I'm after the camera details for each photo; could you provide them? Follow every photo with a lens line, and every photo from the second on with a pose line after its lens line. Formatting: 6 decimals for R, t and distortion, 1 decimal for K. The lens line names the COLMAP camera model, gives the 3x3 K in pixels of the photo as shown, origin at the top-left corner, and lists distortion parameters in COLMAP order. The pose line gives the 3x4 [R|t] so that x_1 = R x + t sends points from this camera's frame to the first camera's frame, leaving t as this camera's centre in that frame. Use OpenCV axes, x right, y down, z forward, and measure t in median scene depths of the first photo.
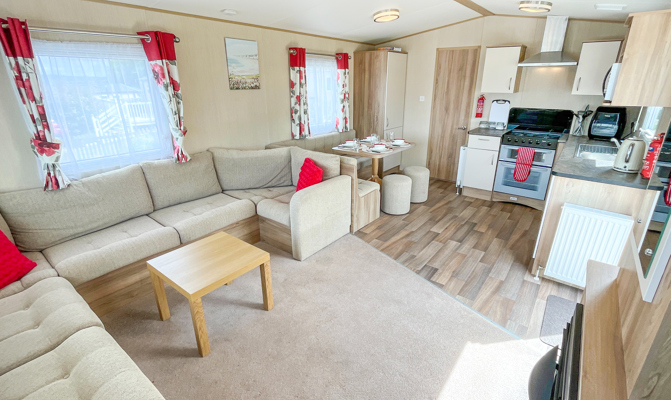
lens RADIAL K [[322.0, 0, 336.1], [0, 322.0, 195.5], [0, 0, 1]] dist [-0.011496, -0.000033]
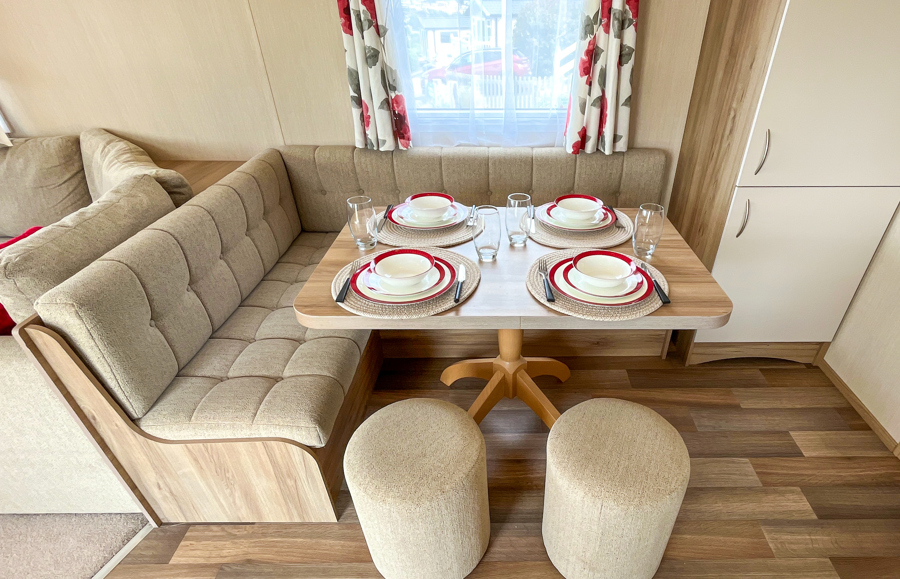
lens RADIAL K [[466.4, 0, 500.0], [0, 466.4, 316.4], [0, 0, 1]] dist [-0.002445, -0.001328]
pose [[0.623072, 0.447197, -0.641714, 0.425374], [-0.265581, 0.892649, 0.364203, -0.284775], [0.735696, -0.056498, 0.674951, 0.954914]]
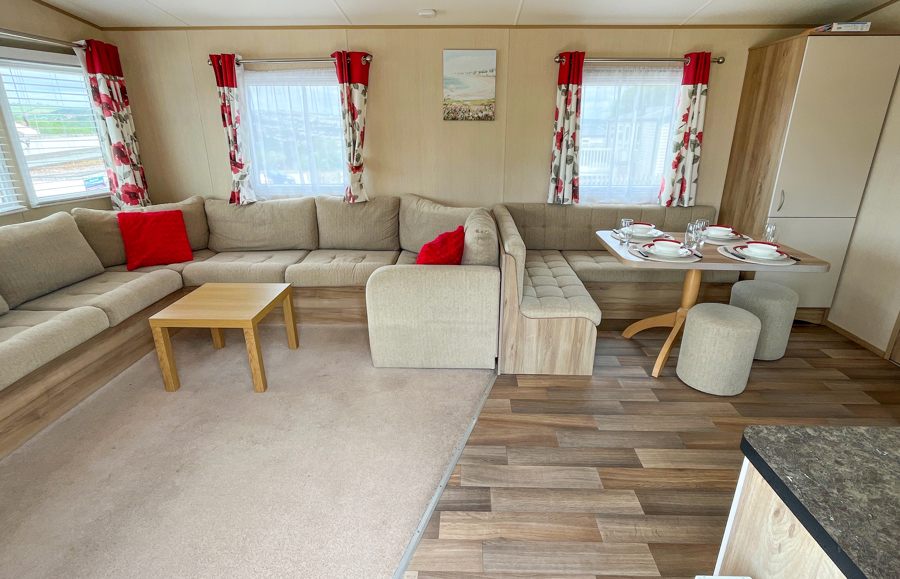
lens RADIAL K [[436.2, 0, 440.0], [0, 436.2, 266.4], [0, 0, 1]] dist [-0.006373, -0.001041]
pose [[0.587846, 0.255002, -0.767731, 0.523235], [-0.271466, 0.956172, 0.109733, -0.115772], [0.762065, 0.143907, 0.631307, 0.409697]]
